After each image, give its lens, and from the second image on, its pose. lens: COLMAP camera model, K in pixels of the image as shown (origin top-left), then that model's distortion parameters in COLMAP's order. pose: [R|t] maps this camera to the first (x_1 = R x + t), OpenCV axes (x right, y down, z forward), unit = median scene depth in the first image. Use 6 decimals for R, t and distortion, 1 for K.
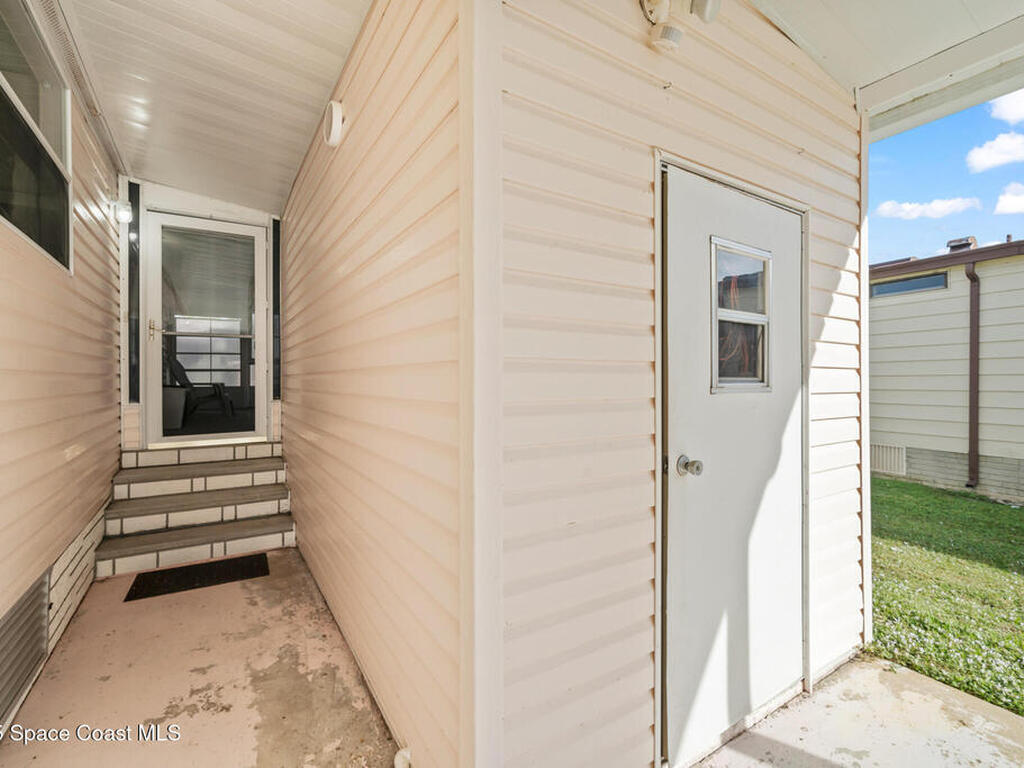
lens RADIAL K [[479.0, 0, 511.6], [0, 479.0, 381.6], [0, 0, 1]] dist [0.003409, 0.000315]
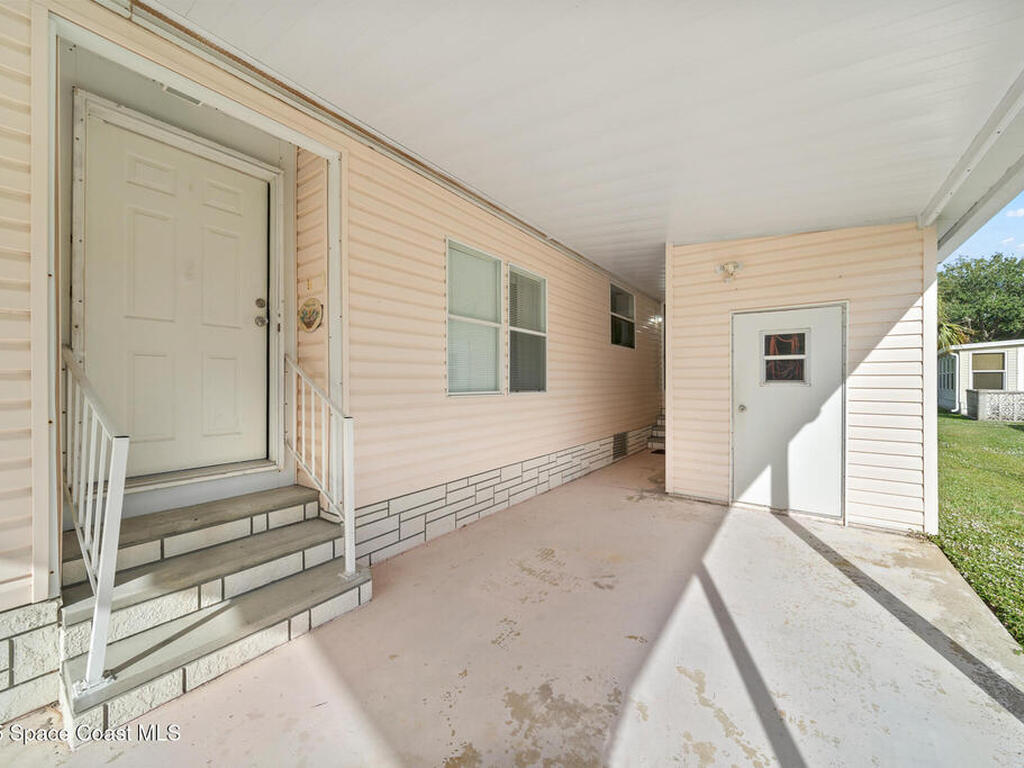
lens RADIAL K [[392.3, 0, 513.0], [0, 392.3, 381.3], [0, 0, 1]] dist [-0.002393, -0.000607]
pose [[0.365079, 0.000119, -0.930976, 1.875357], [0.002040, 0.999997, 0.000927, -0.007986], [0.930974, -0.002238, 0.365078, -1.124787]]
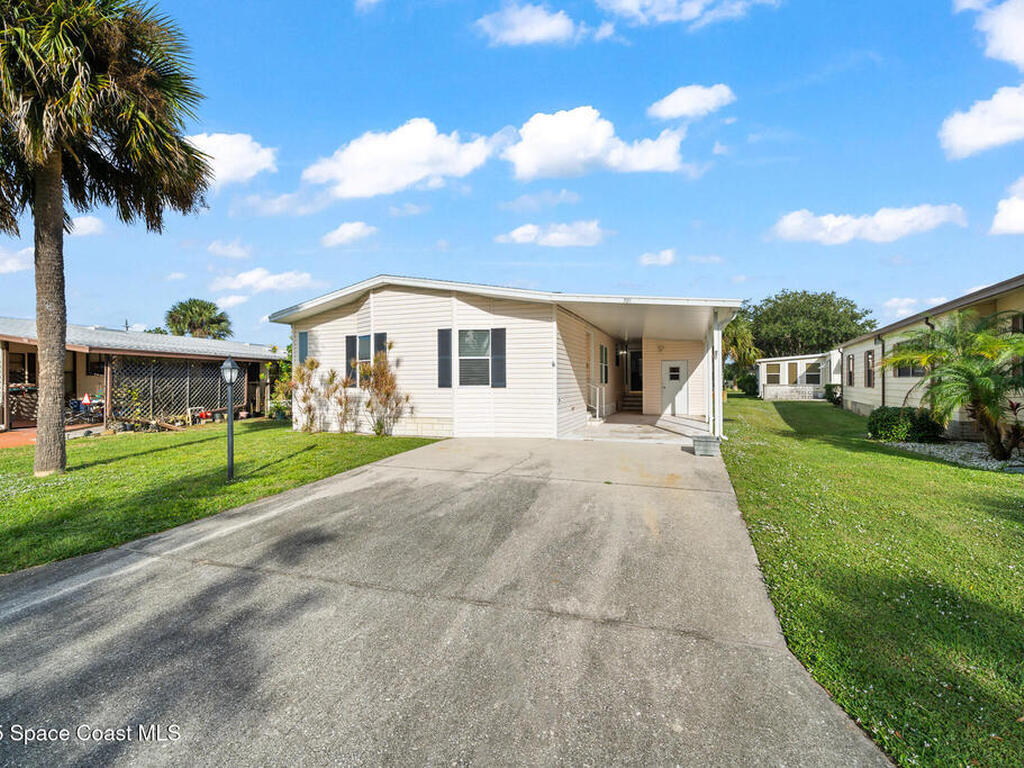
lens RADIAL K [[479.0, 0, 511.6], [0, 479.0, 381.2], [0, 0, 1]] dist [0.003409, 0.000315]
pose [[0.606530, -0.002073, -0.795058, 5.931781], [0.005849, 0.999981, 0.001855, -0.013573], [0.795039, -0.005775, 0.606530, -7.157369]]
